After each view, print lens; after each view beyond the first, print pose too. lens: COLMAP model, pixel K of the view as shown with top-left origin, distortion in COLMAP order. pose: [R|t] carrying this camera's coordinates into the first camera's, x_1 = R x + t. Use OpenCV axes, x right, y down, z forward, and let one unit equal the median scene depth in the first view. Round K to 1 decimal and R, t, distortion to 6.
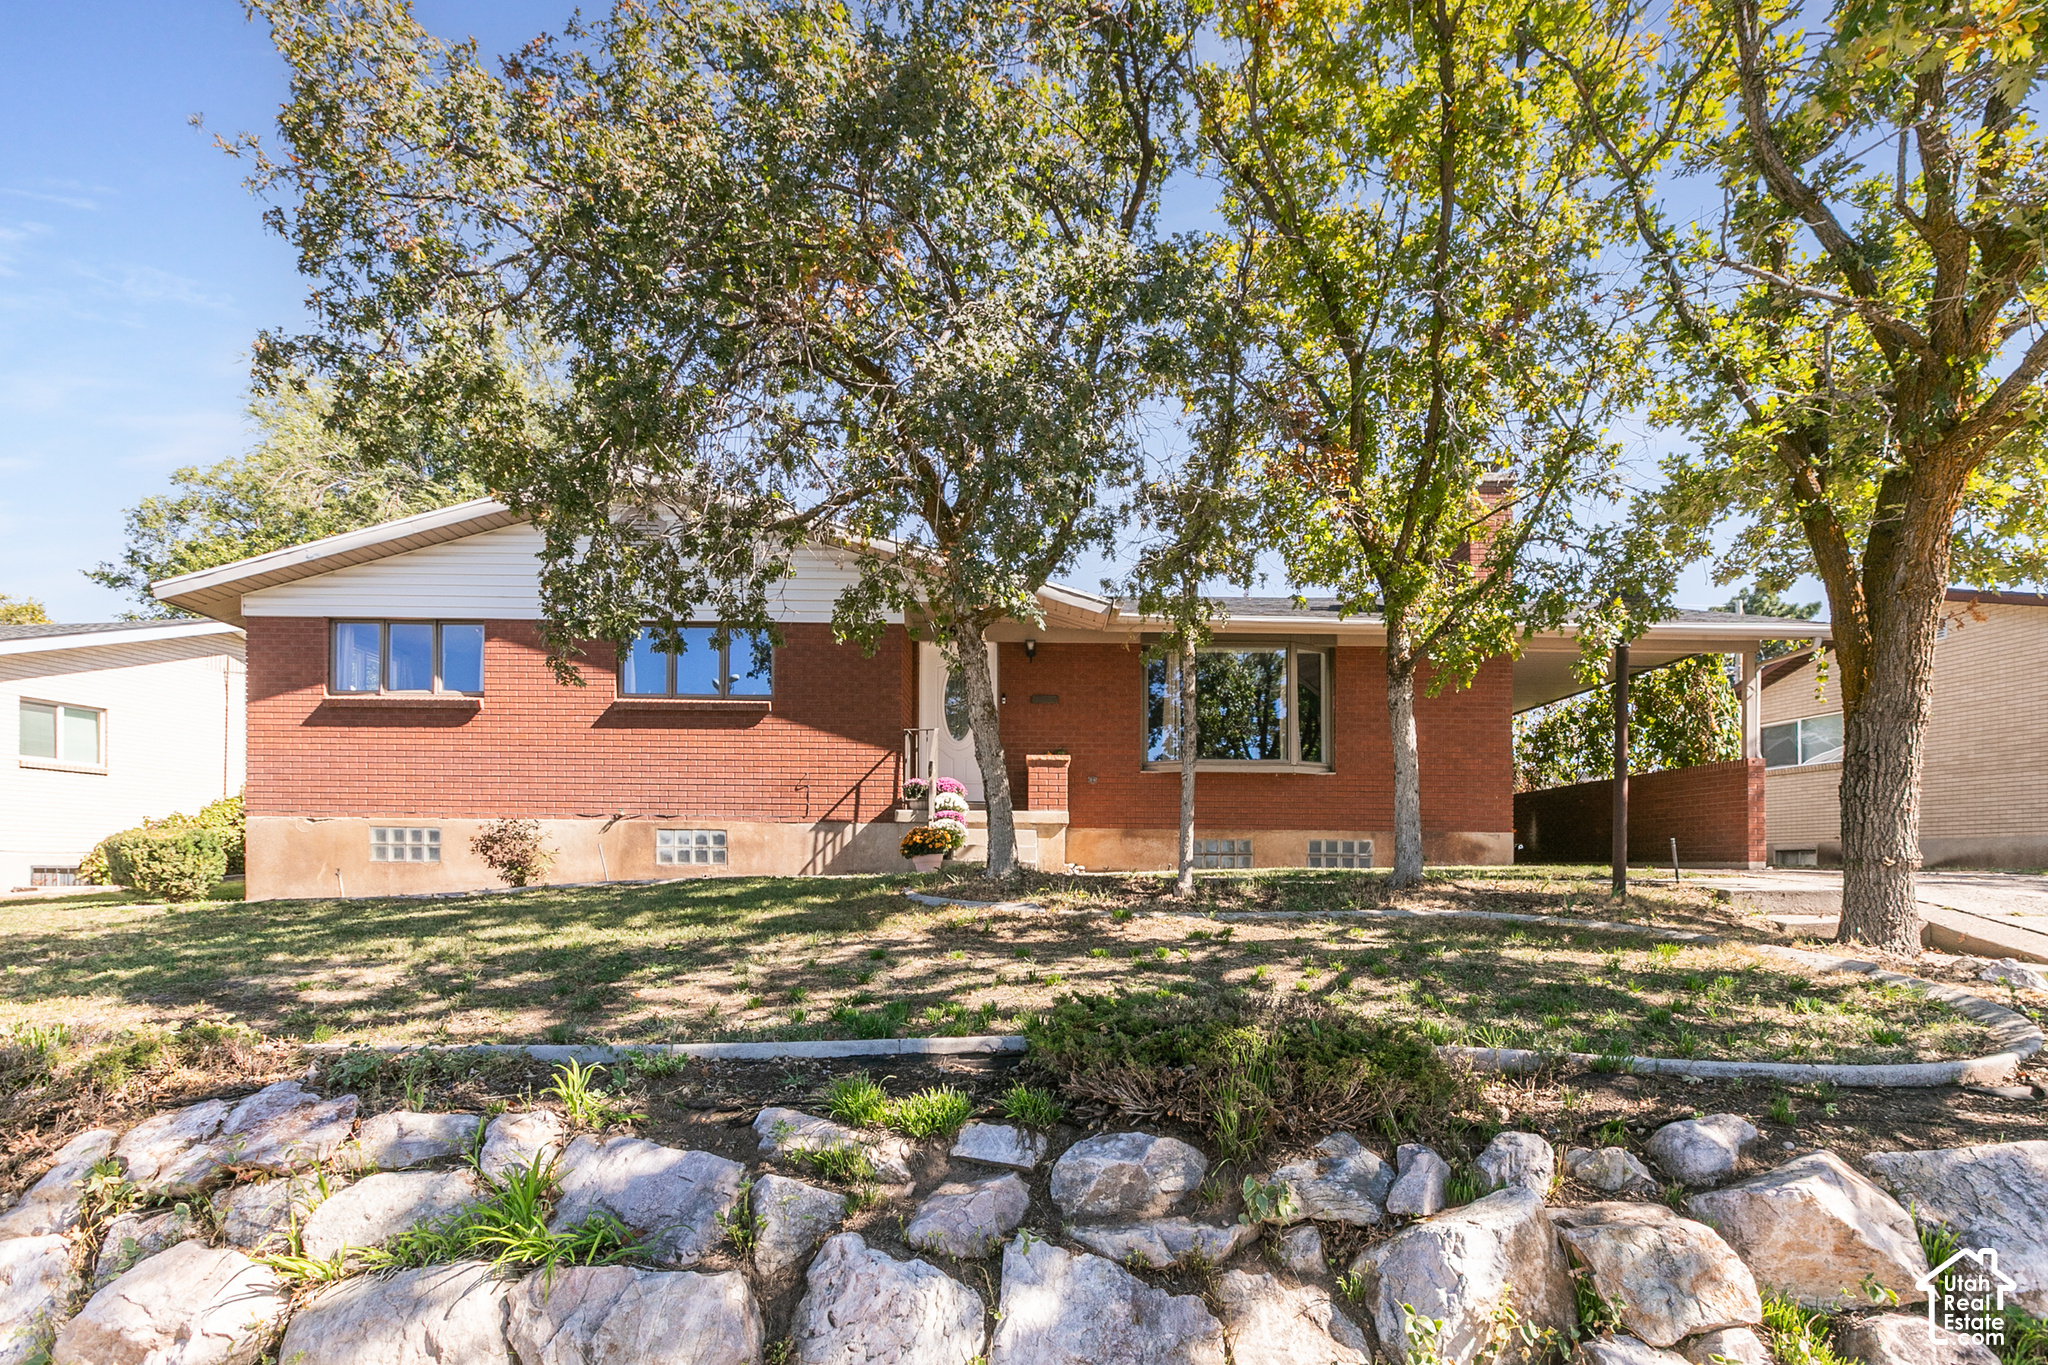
lens RADIAL K [[944.0, 0, 1024.0], [0, 944.0, 682.5], [0, 0, 1]] dist [0.001523, 0.000289]
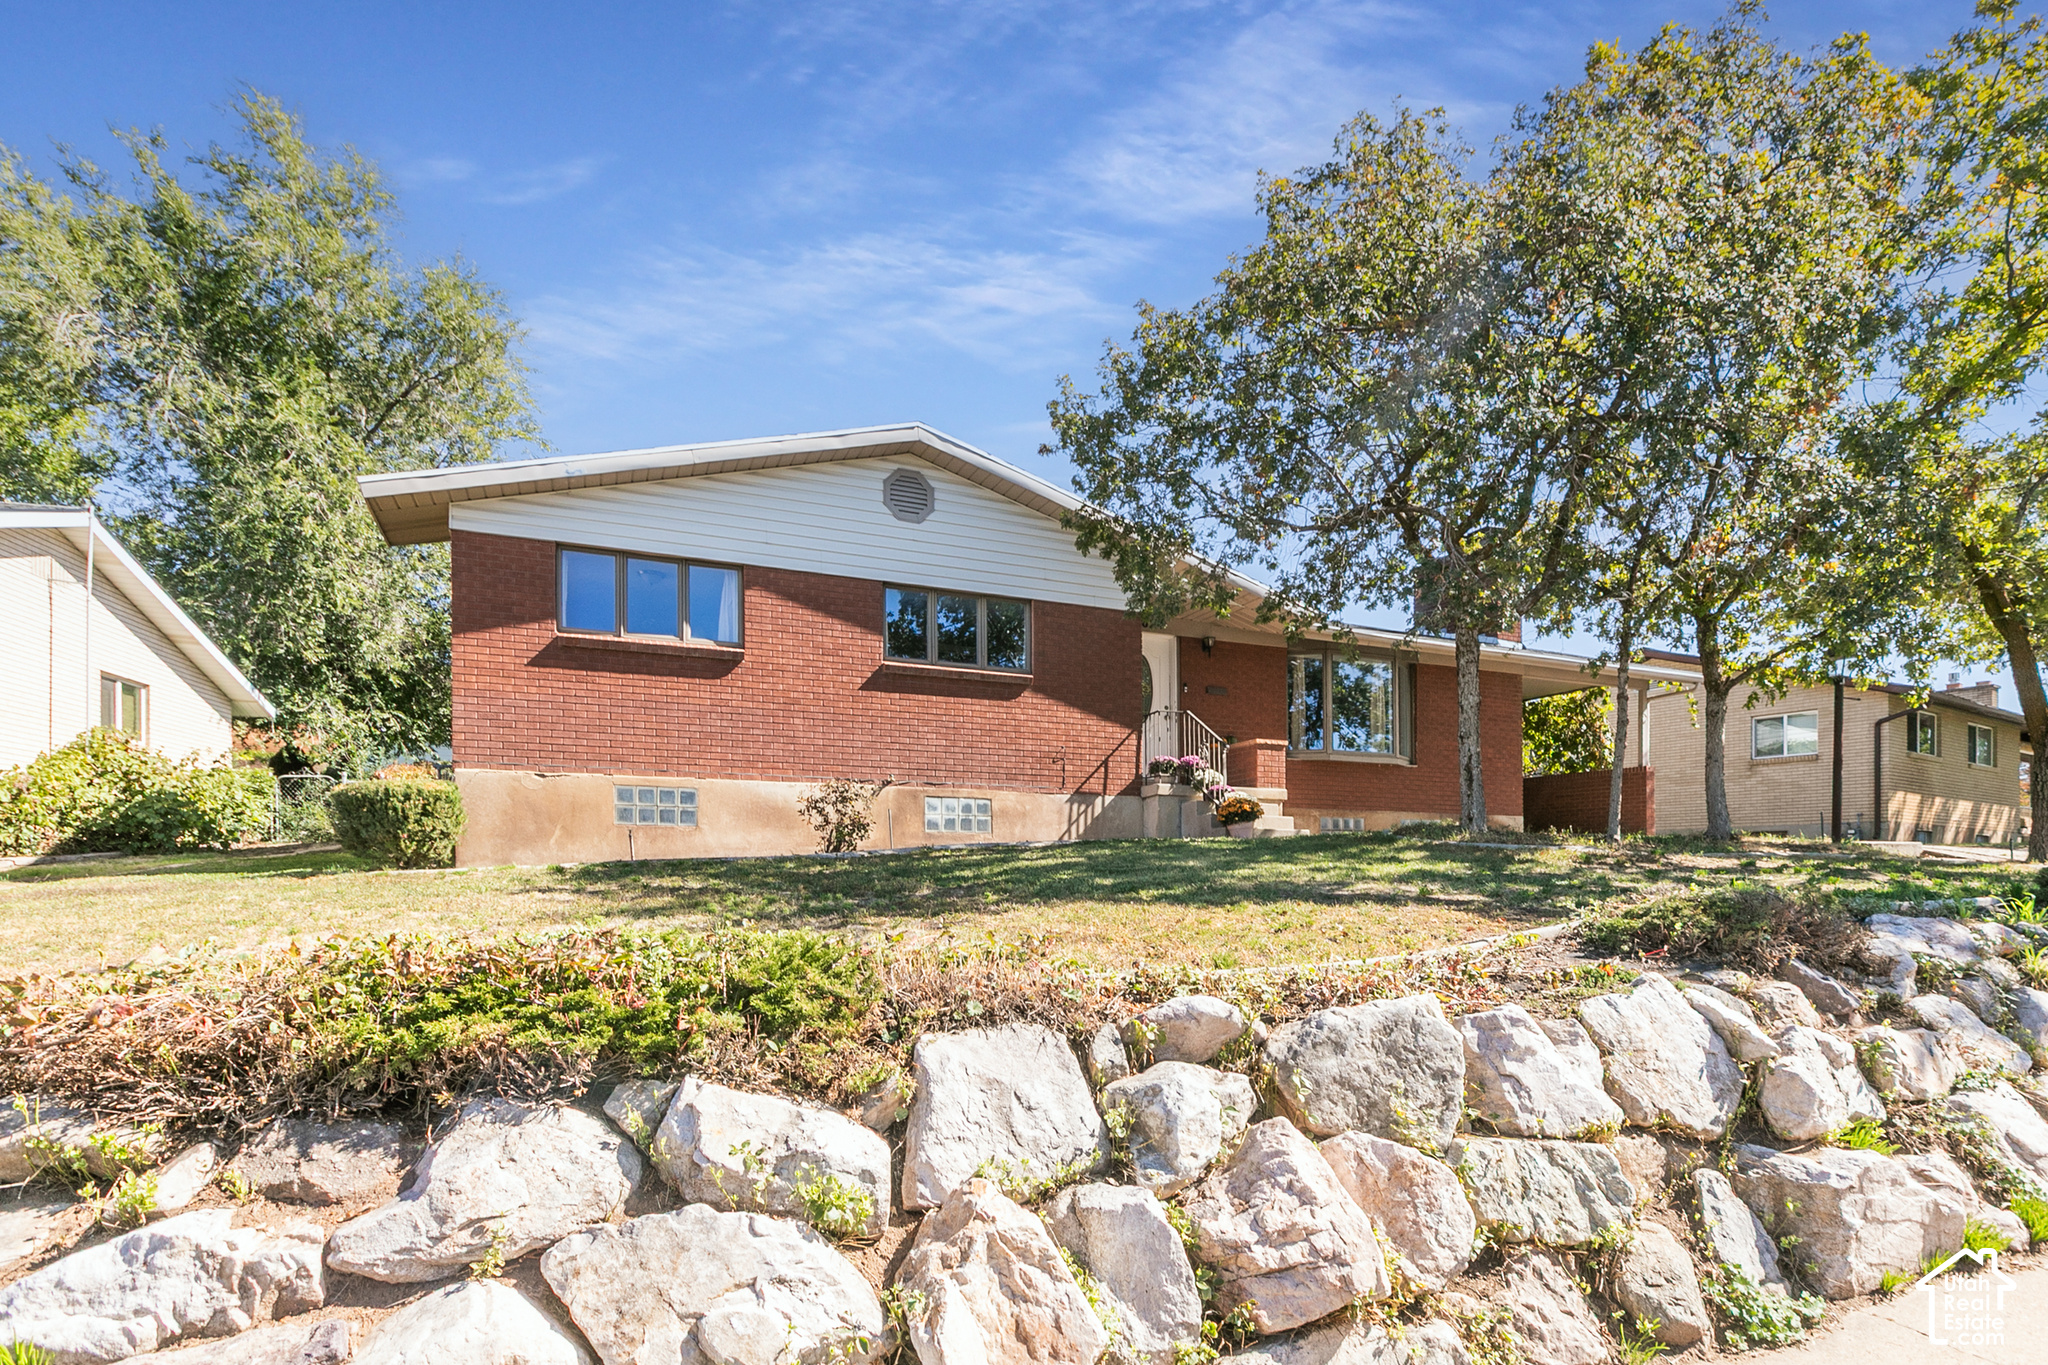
lens RADIAL K [[944.0, 0, 1024.0], [0, 944.0, 682.5], [0, 0, 1]] dist [0.001523, 0.000289]
pose [[0.930094, 0.068376, 0.360903, -0.653437], [-0.067155, 0.997615, -0.015939, 0.044678], [-0.361132, -0.009412, 0.932467, 0.041639]]
